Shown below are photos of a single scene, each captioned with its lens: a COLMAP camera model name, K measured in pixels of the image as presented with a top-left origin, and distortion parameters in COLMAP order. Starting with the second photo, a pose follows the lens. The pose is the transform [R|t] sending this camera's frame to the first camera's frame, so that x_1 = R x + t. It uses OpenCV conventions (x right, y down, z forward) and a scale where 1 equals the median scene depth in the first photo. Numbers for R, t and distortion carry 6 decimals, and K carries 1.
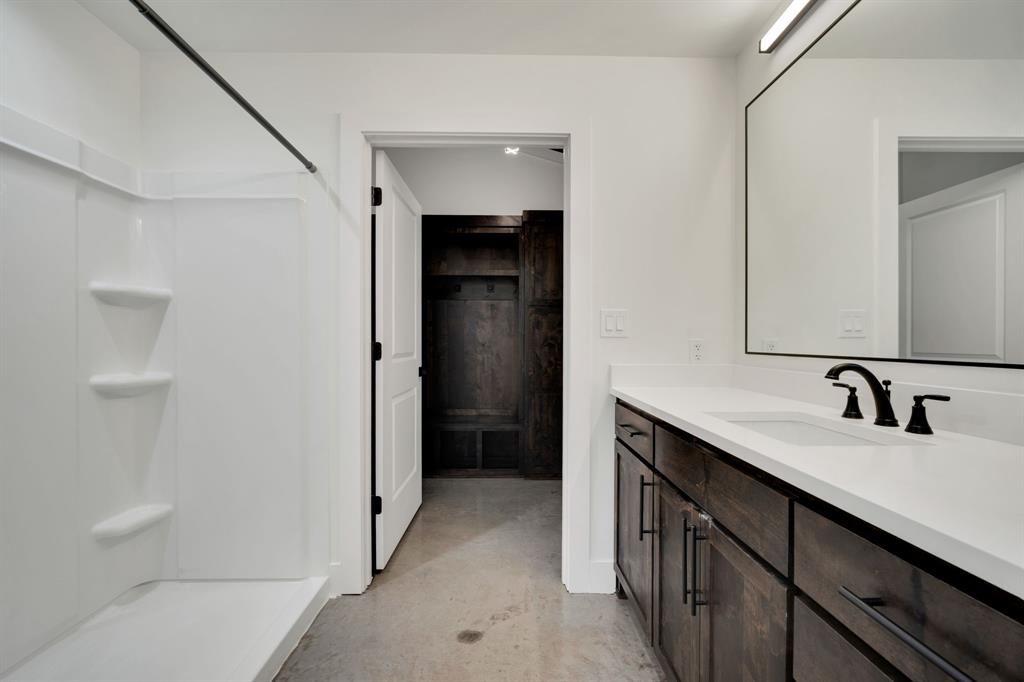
lens RADIAL K [[448.3, 0, 513.5], [0, 448.3, 344.0], [0, 0, 1]] dist [-0.000729, 0.000096]
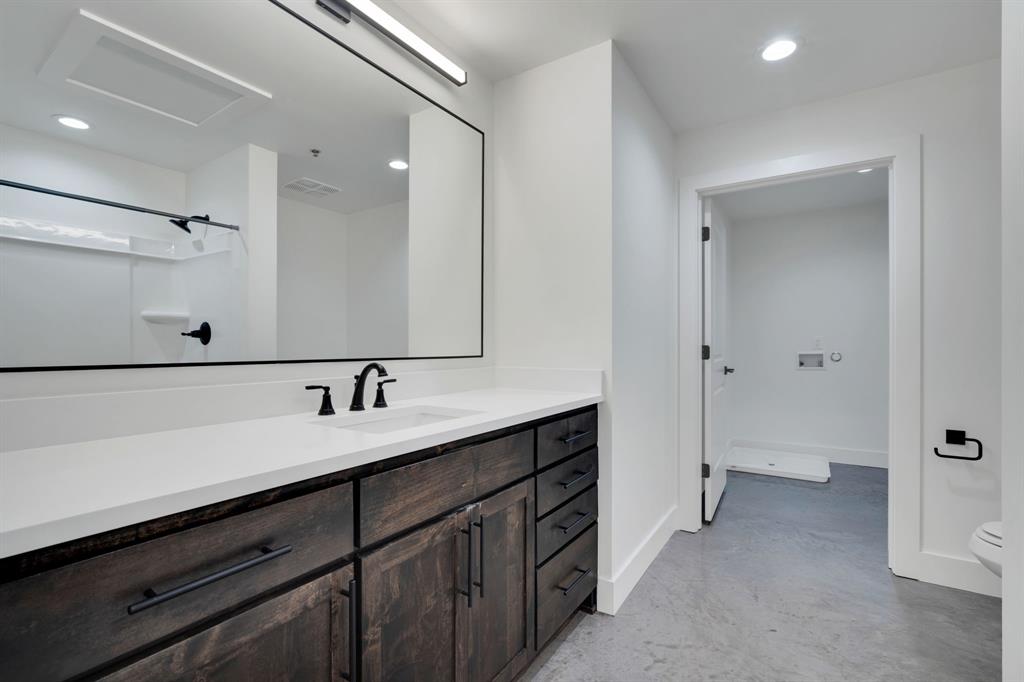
lens RADIAL K [[448.3, 0, 513.5], [0, 448.3, 344.0], [0, 0, 1]] dist [-0.000729, 0.000096]
pose [[-0.818779, -0.004979, 0.574088, -0.279897], [-0.002183, 0.999982, 0.005559, -0.018668], [-0.574105, 0.003299, -0.818775, 1.800914]]
